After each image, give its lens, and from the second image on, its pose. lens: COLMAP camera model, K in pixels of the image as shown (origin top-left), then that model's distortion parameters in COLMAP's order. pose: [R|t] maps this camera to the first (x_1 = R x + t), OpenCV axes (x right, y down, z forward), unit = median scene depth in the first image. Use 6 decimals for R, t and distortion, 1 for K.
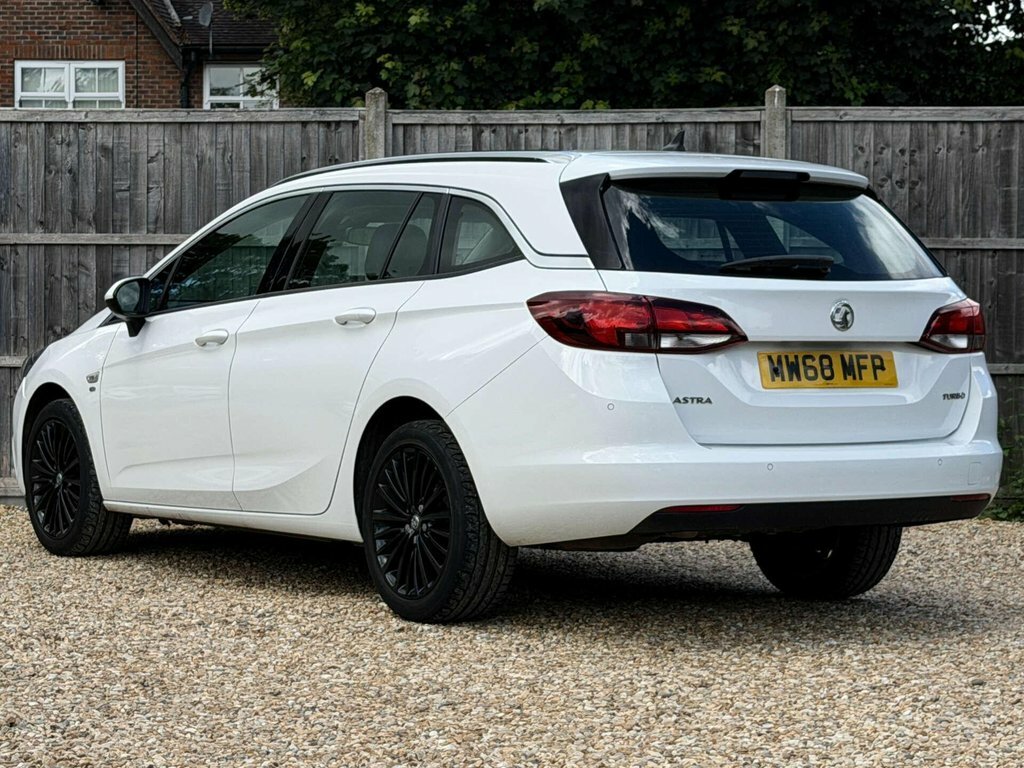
lens RADIAL K [[410.4, 0, 511.8], [0, 410.4, 381.5], [0, 0, 1]] dist [0.003298, 0.000443]
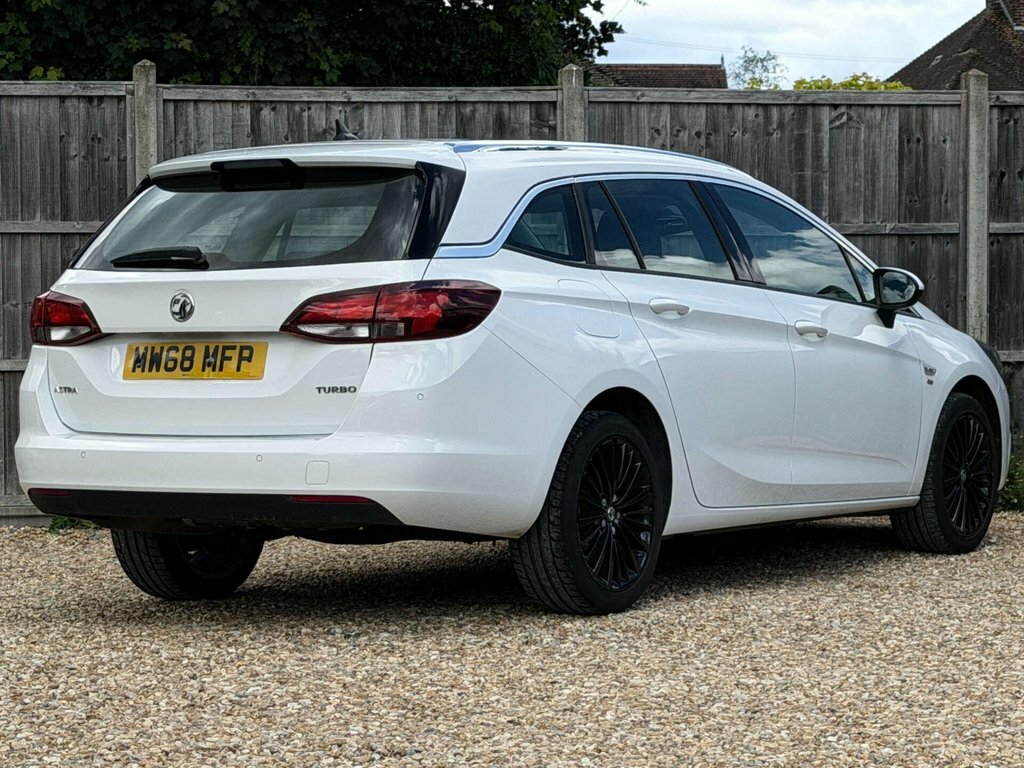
lens RADIAL K [[410.4, 0, 509.8], [0, 410.4, 385.0], [0, 0, 1]] dist [0.003298, 0.000443]
pose [[0.999250, -0.015755, 0.035371, 0.457105], [0.014447, 0.999214, 0.036918, 0.000295], [-0.035925, -0.036380, 0.998692, 0.008411]]
